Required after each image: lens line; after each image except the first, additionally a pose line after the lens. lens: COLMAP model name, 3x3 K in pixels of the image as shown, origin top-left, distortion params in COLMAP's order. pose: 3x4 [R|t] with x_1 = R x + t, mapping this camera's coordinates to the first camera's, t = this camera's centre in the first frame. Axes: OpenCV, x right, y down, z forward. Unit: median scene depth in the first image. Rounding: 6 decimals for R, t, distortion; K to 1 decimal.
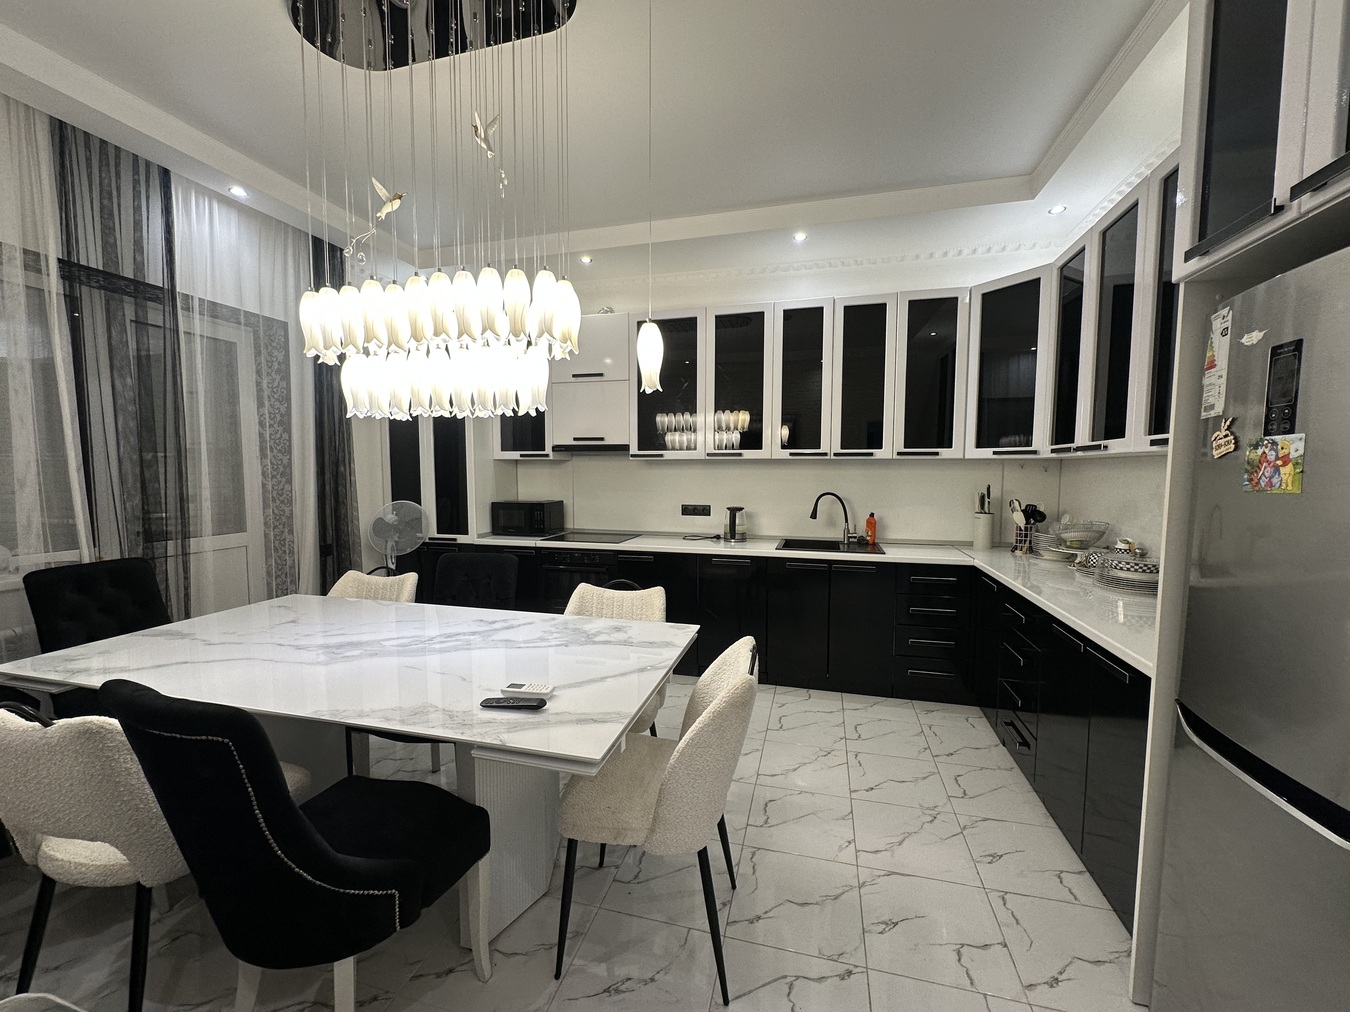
lens RADIAL K [[539.4, 0, 673.0], [0, 539.4, 508.1], [0, 0, 1]] dist [-0.003575, 0.000579]
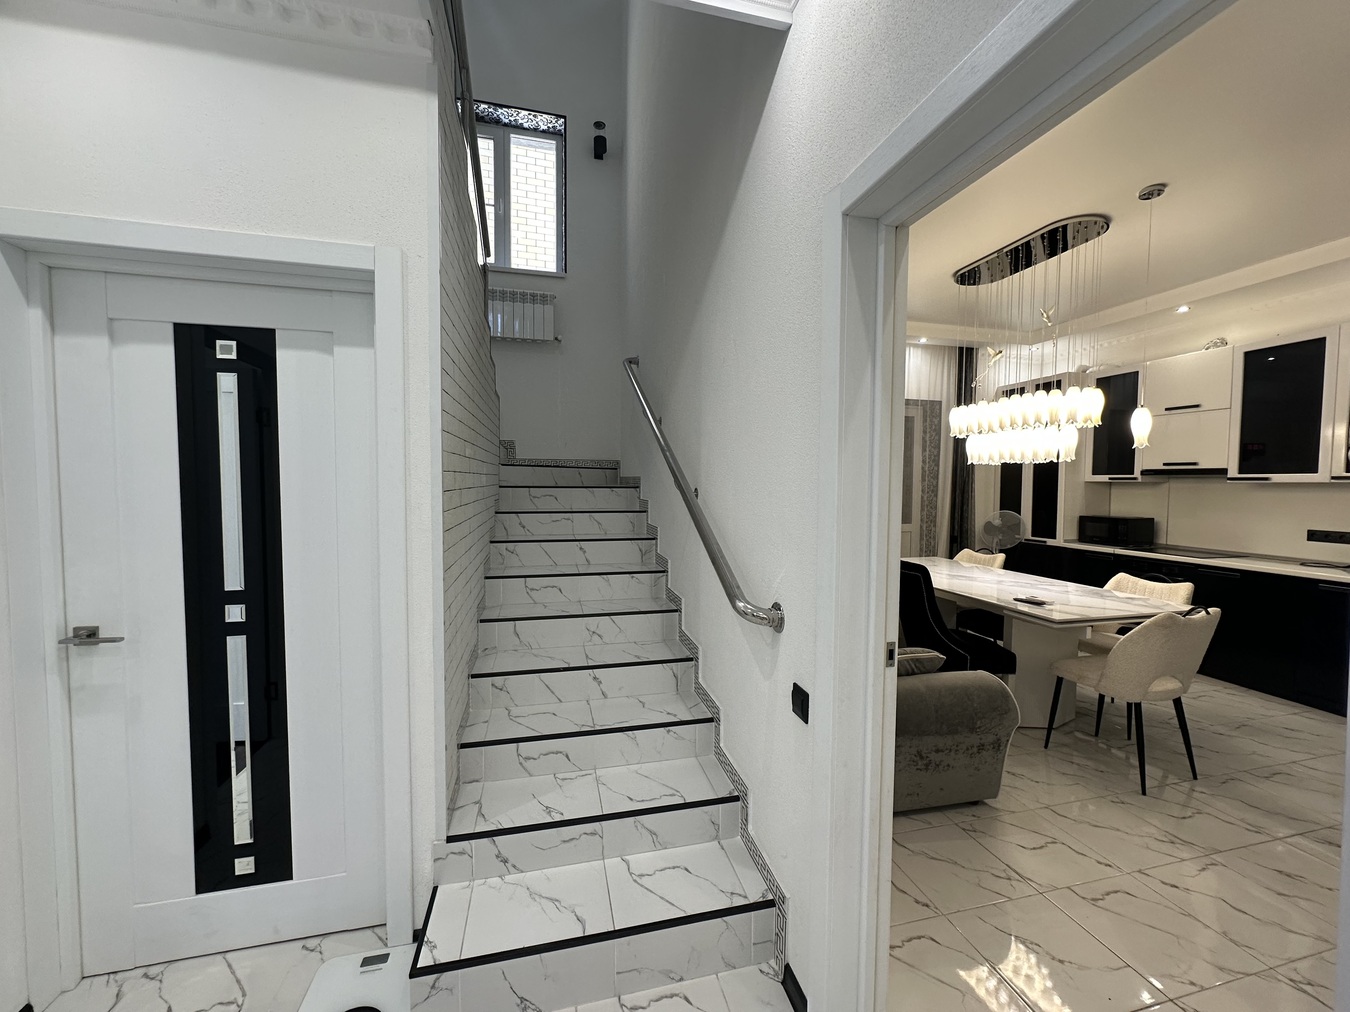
lens RADIAL K [[539.4, 0, 681.8], [0, 539.4, 506.1], [0, 0, 1]] dist [-0.003575, 0.000579]
pose [[0.499343, 0.040711, -0.865447, 0.333458], [-0.067431, 0.997692, 0.008026, 0.022626], [0.863776, 0.054350, 0.500935, -0.504159]]
